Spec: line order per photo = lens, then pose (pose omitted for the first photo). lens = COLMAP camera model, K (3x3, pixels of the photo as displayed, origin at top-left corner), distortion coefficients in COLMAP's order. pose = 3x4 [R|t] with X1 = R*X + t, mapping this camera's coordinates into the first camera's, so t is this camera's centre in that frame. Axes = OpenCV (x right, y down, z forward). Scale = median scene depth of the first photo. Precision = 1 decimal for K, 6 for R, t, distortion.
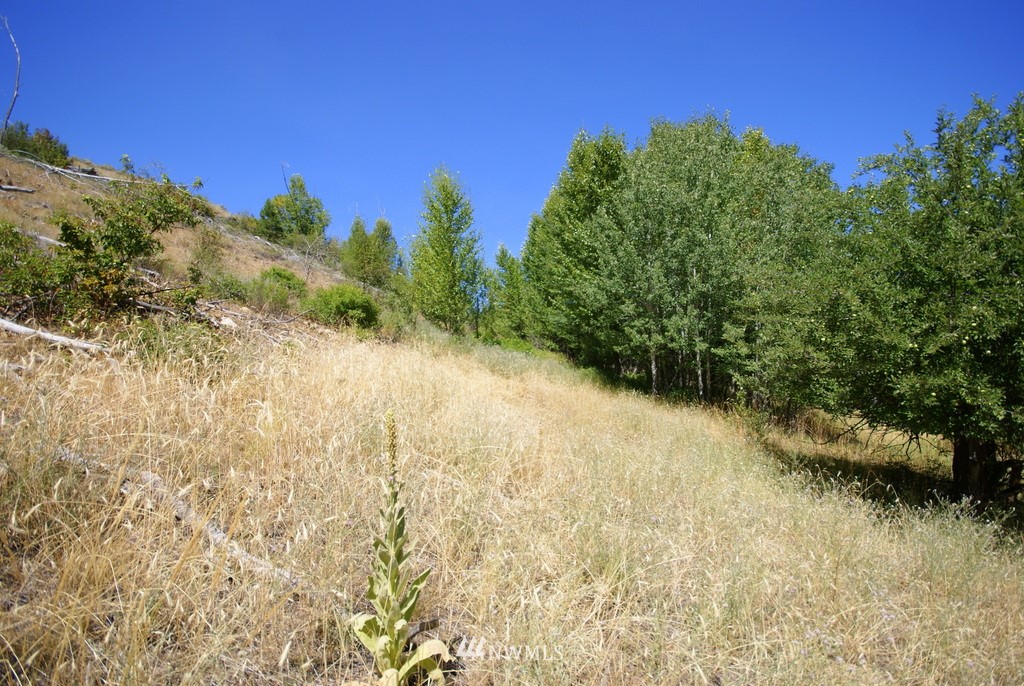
lens RADIAL K [[440.3, 0, 511.5], [0, 440.3, 344.3], [0, 0, 1]] dist [0.000885, -0.010191]
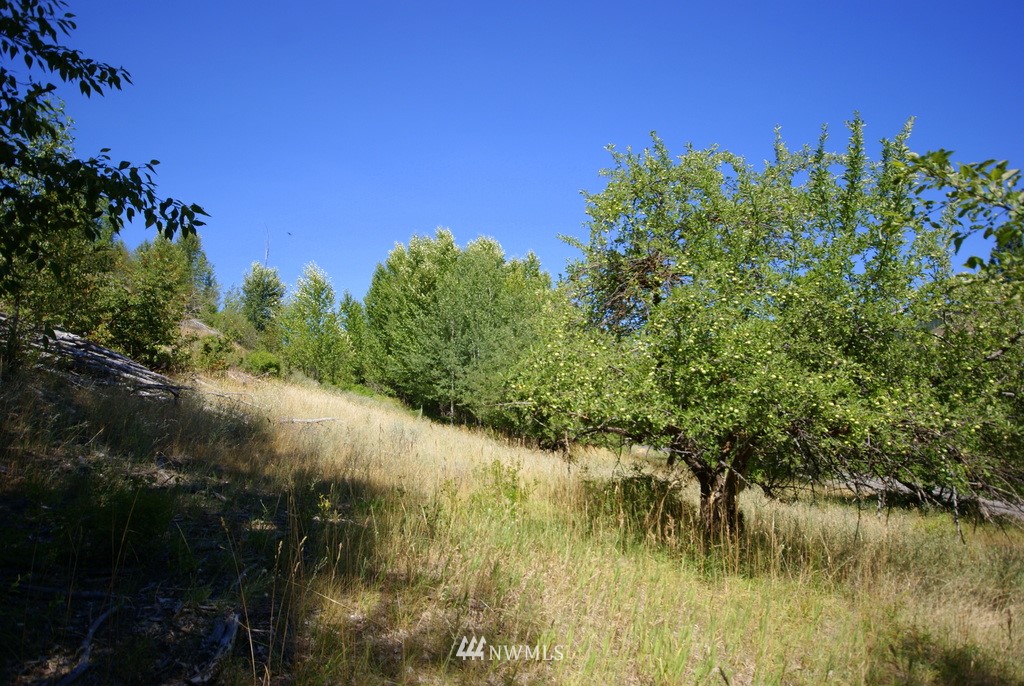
lens RADIAL K [[672.2, 0, 509.6], [0, 672.2, 344.6], [0, 0, 1]] dist [0.024854, 0.019880]
pose [[0.964741, 0.063642, 0.255391, -0.053202], [-0.047850, 0.996565, -0.067586, -0.013534], [-0.258815, 0.052982, 0.964473, -0.674445]]
